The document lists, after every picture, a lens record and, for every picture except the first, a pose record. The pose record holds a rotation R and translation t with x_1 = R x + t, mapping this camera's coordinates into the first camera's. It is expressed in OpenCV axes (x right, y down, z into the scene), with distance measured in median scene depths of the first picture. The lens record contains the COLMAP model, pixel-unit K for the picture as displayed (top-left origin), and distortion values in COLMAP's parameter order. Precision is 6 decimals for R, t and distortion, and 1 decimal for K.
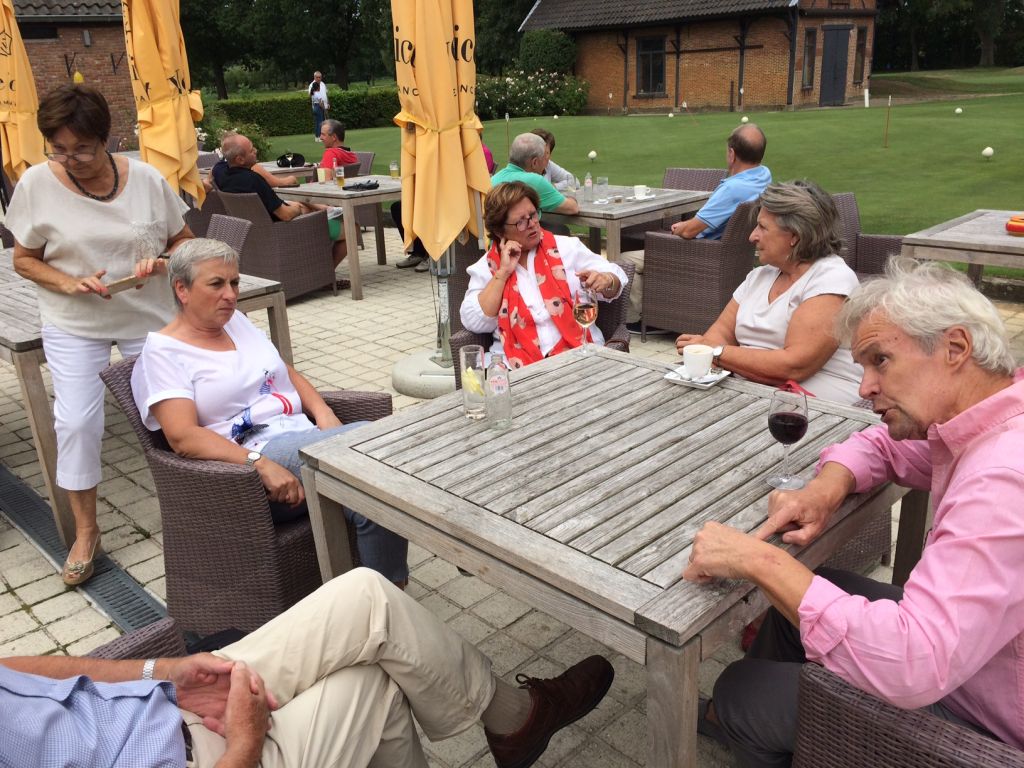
lens RADIAL K [[864.0, 0, 516.2], [0, 864.0, 389.8], [0, 0, 1]] dist [0.076351, -0.103567]
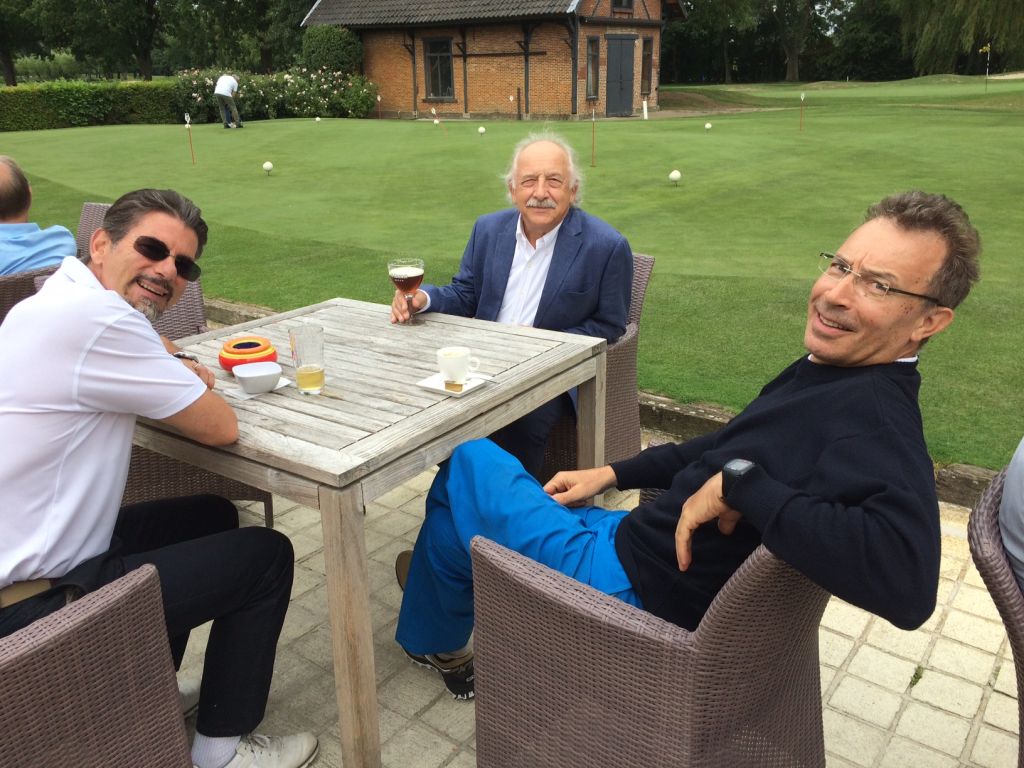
lens RADIAL K [[864.0, 0, 507.8], [0, 864.0, 392.8], [0, 0, 1]] dist [0.076351, -0.103567]
pose [[0.987256, -0.024275, 0.157279, 0.074843], [0.024110, 0.999705, 0.002960, -0.018342], [-0.157304, 0.000870, 0.987550, 0.047613]]
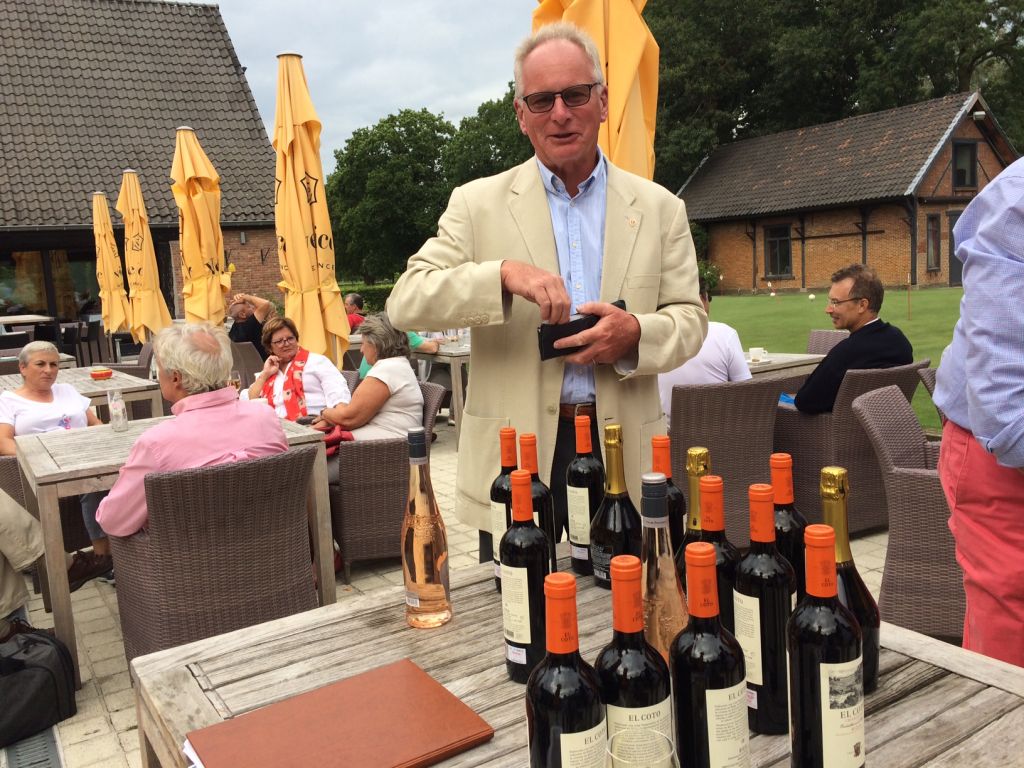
lens RADIAL K [[864.0, 0, 511.9], [0, 864.0, 380.4], [0, 0, 1]] dist [0.076351, -0.103567]
pose [[0.976843, 0.015430, -0.213400, 0.071977], [-0.060061, 0.977068, -0.204282, 0.016111], [0.205354, 0.212369, 0.955369, -0.038349]]
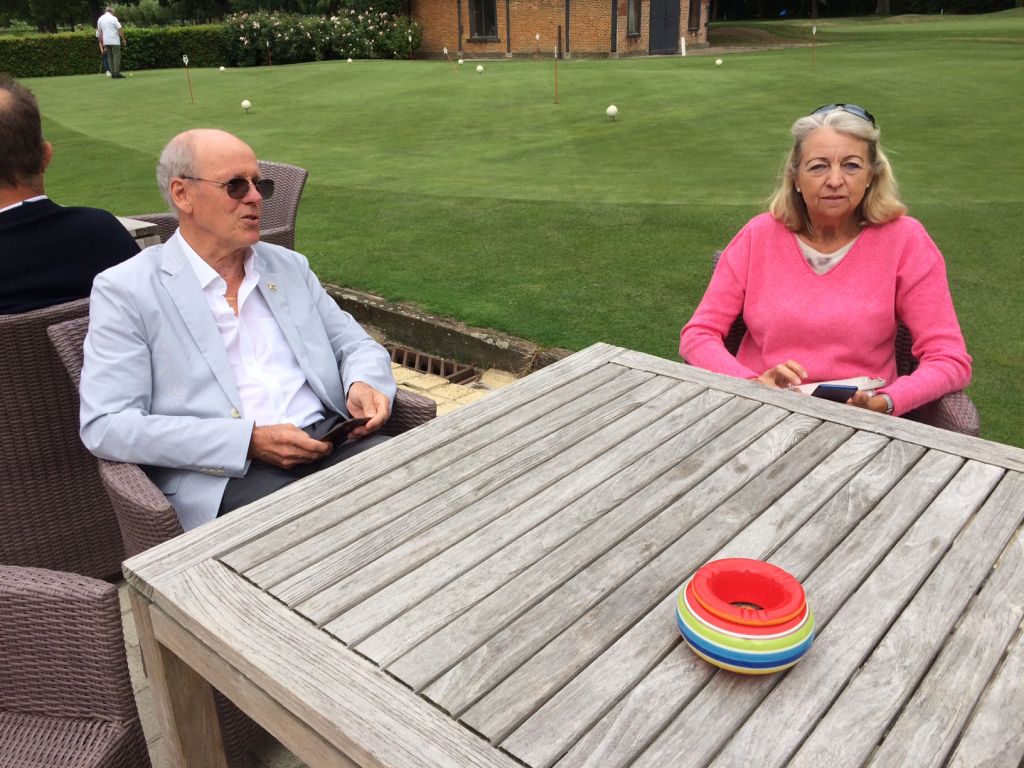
lens RADIAL K [[864.0, 0, 507.5], [0, 864.0, 388.3], [0, 0, 1]] dist [0.076351, -0.103567]
pose [[0.997872, -0.010520, 0.064341, 0.123451], [0.006846, 0.998348, 0.057052, -0.010532], [-0.064835, -0.056490, 0.996296, 0.024140]]
